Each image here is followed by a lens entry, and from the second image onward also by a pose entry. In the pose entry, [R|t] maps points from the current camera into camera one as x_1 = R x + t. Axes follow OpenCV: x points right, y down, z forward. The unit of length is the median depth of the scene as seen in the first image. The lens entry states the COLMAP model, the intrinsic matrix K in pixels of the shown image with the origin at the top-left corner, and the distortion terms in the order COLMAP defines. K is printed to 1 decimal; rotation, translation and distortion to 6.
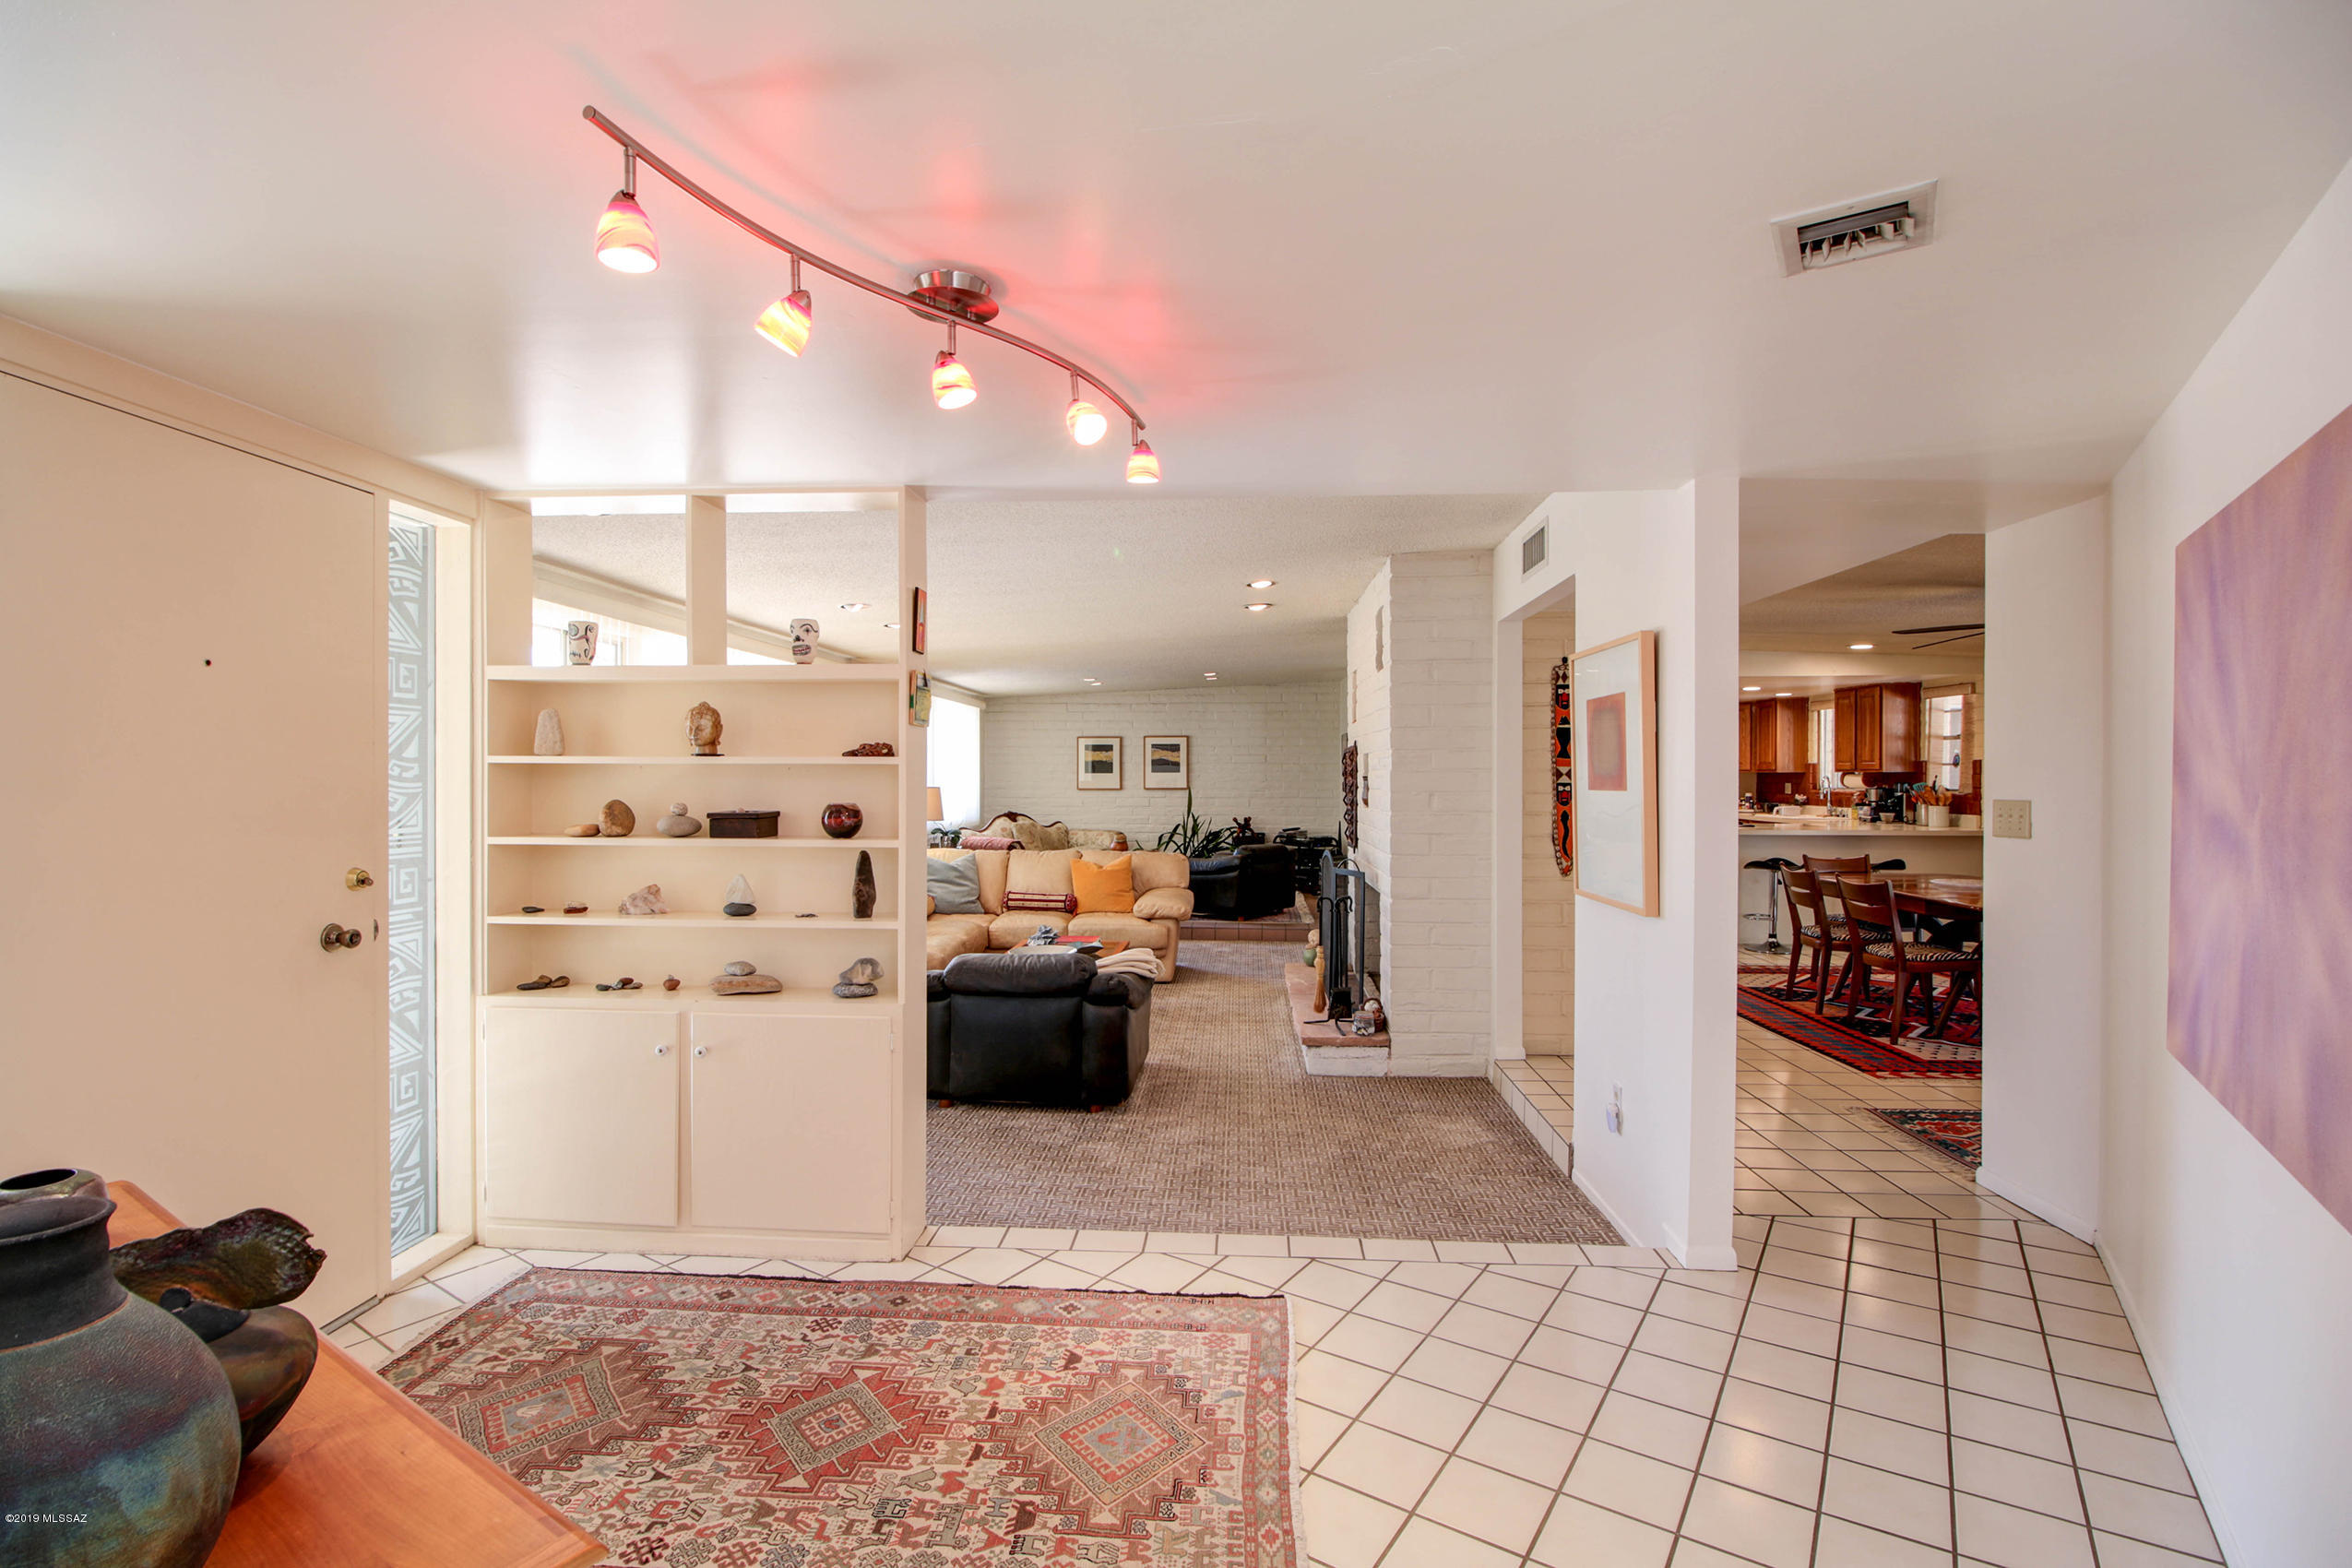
lens RADIAL K [[1087.2, 0, 1156.3], [0, 1087.2, 783.1], [0, 0, 1]] dist [-0.008617, -0.005546]
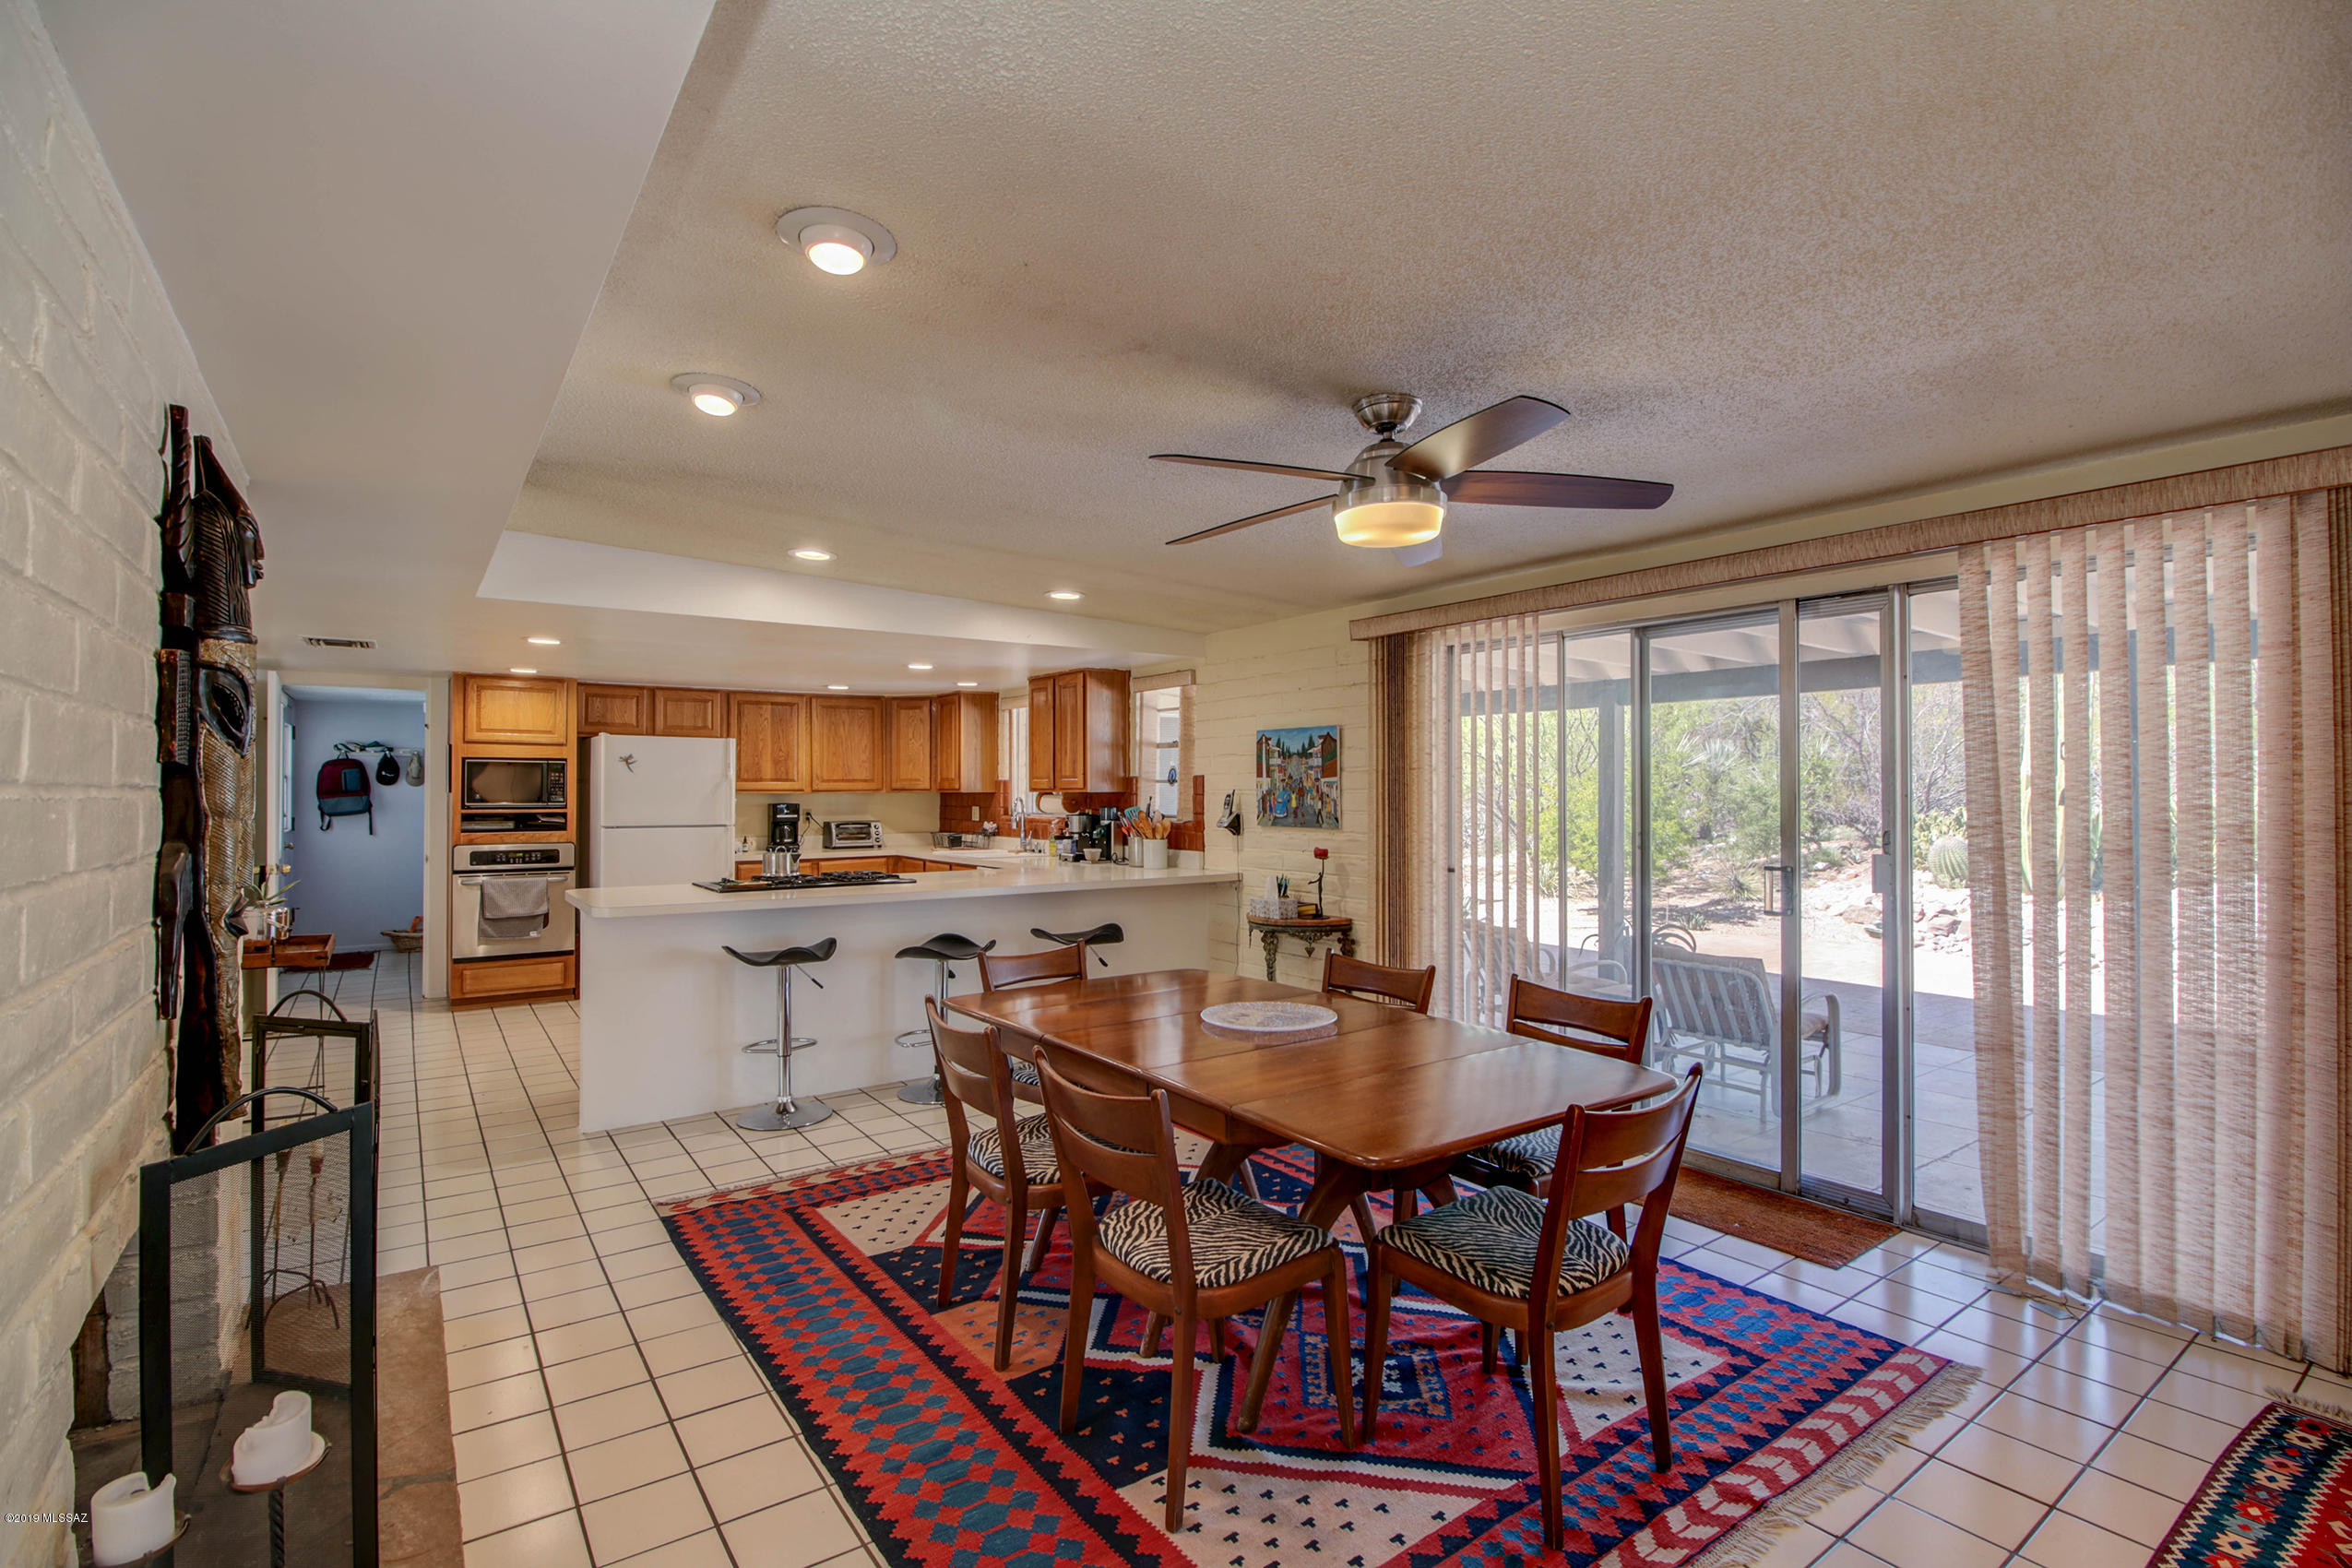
lens RADIAL K [[1087.2, 0, 1170.9], [0, 1087.2, 779.9], [0, 0, 1]] dist [-0.008617, -0.005546]
pose [[0.771200, 0.005572, 0.636569, 0.250936], [0.006918, 0.999829, -0.017132, -0.005350], [-0.636556, 0.017616, 0.771029, 0.401334]]
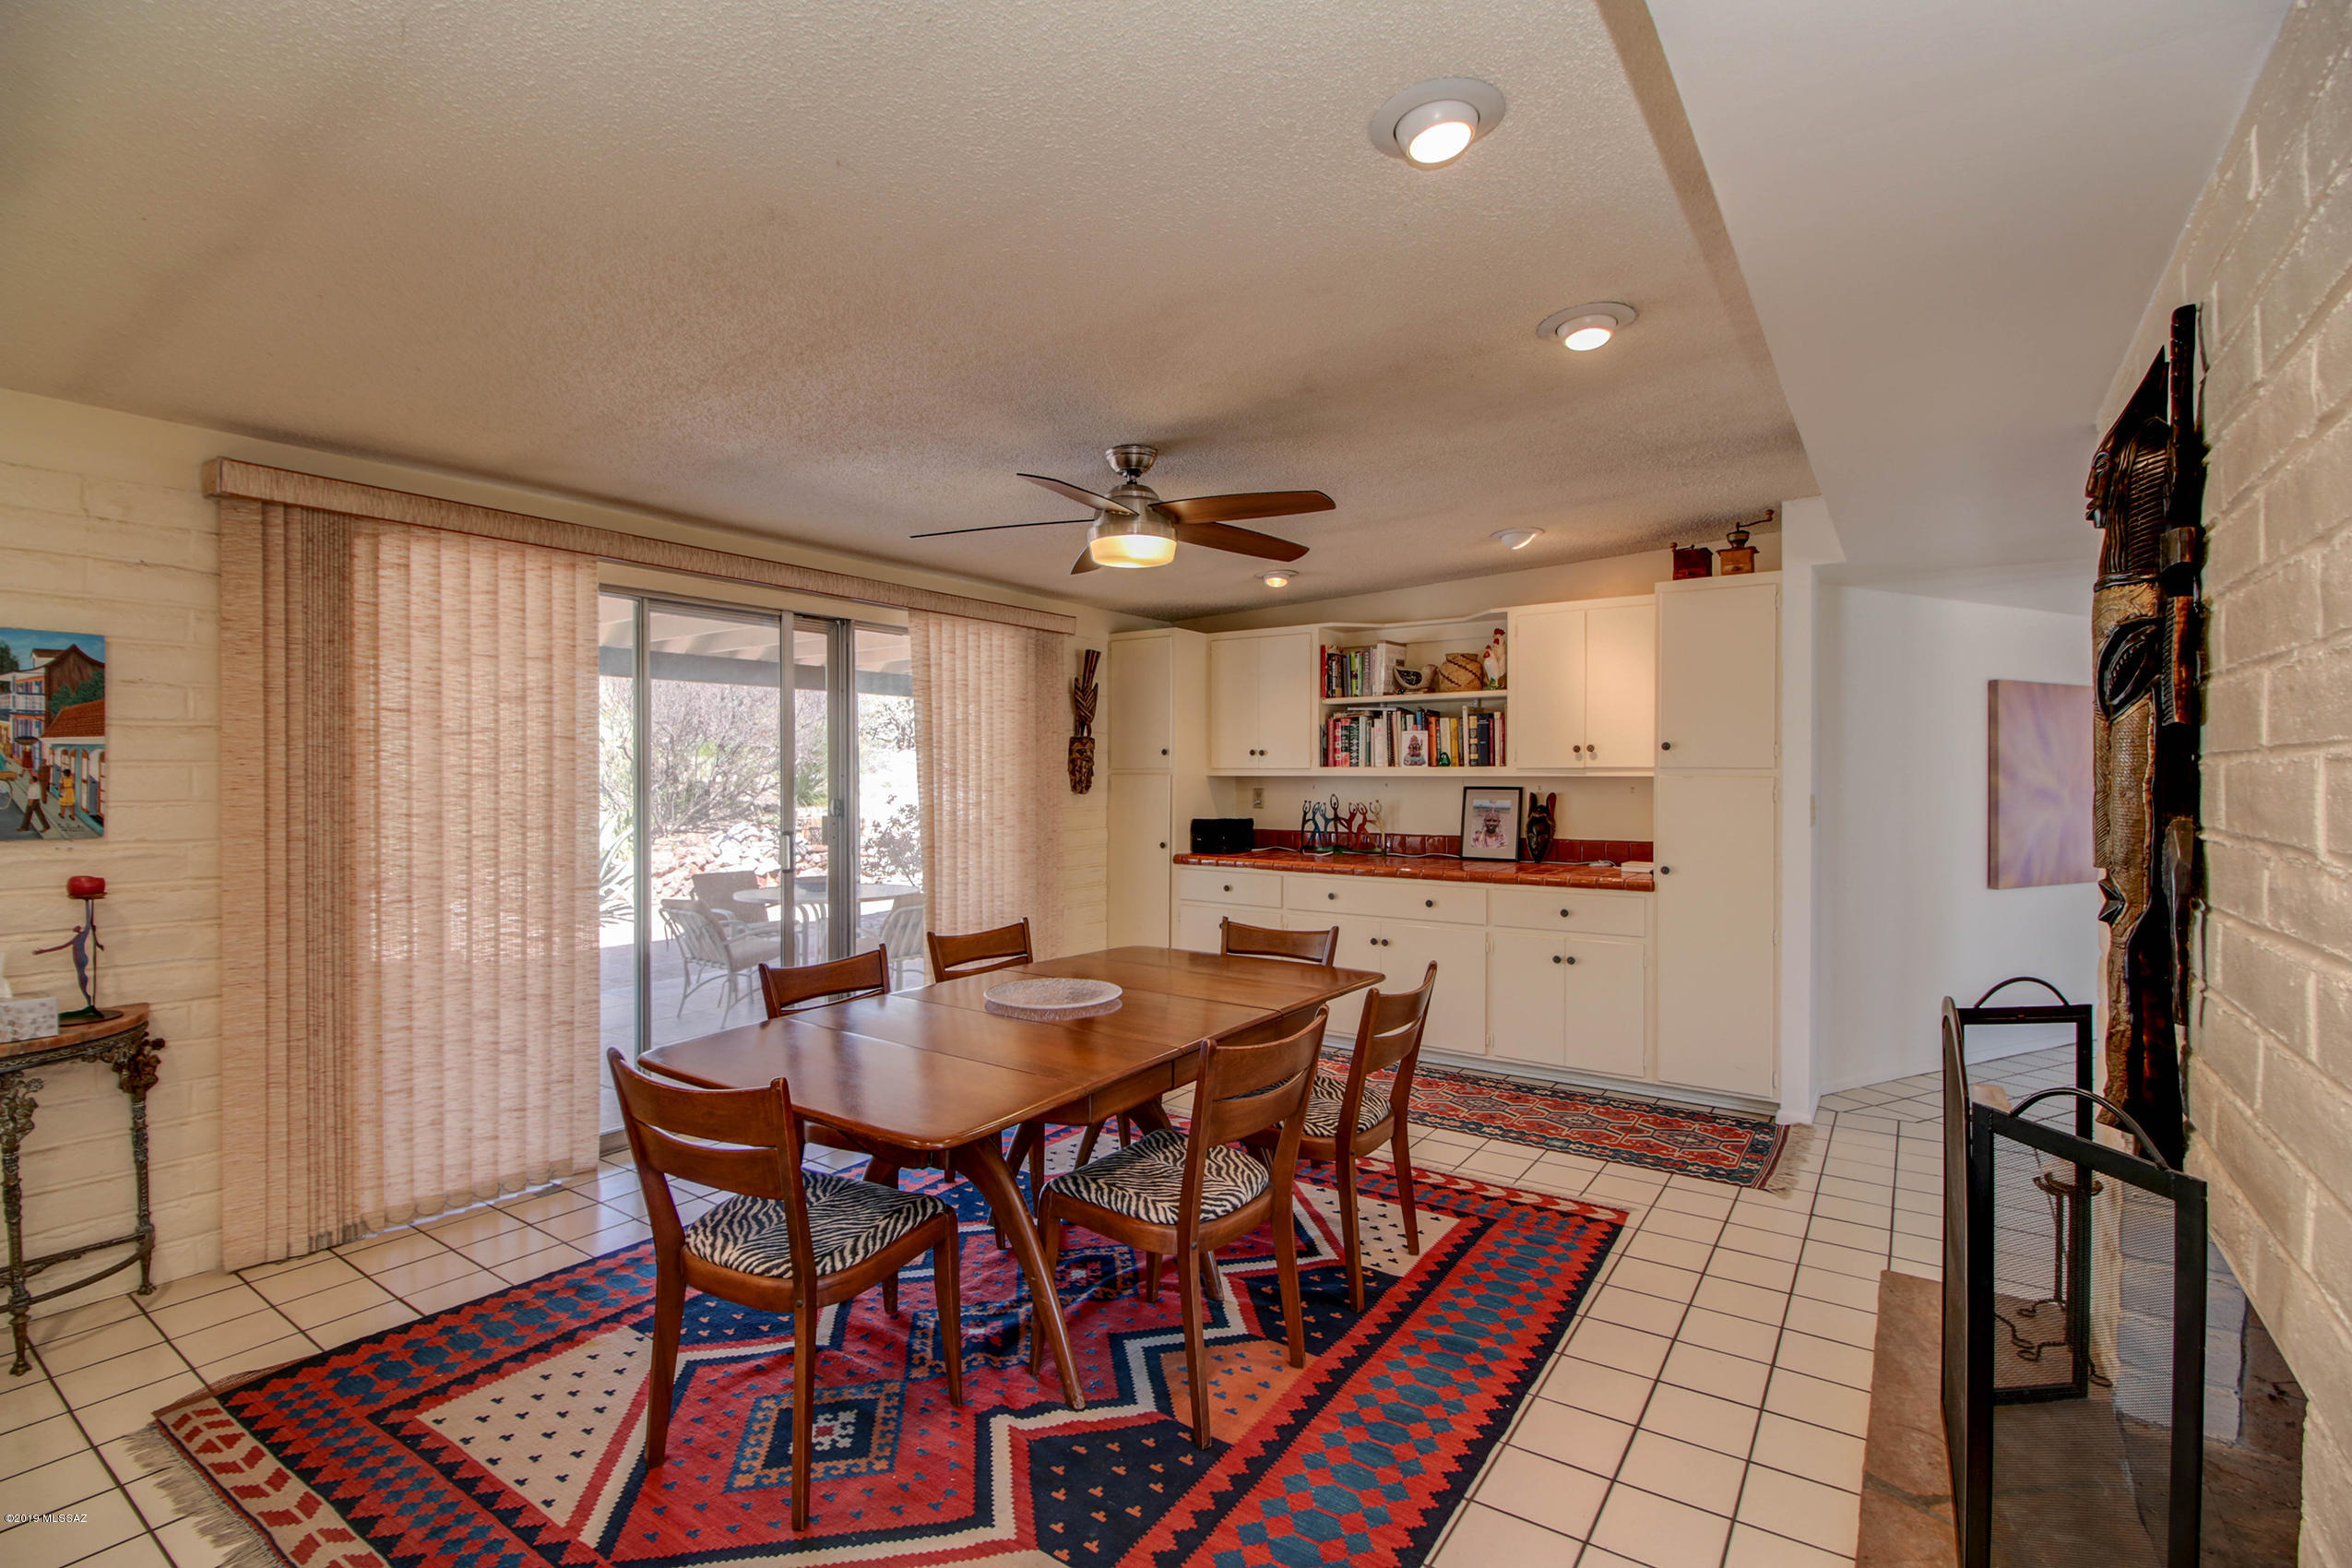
lens RADIAL K [[1087.2, 0, 1159.5], [0, 1087.2, 786.5], [0, 0, 1]] dist [-0.008617, -0.005546]
pose [[-0.858540, -0.006224, 0.512710, 0.287134], [0.003371, 0.999836, 0.017782, -0.006658], [-0.512736, 0.016995, -0.858378, 0.870463]]
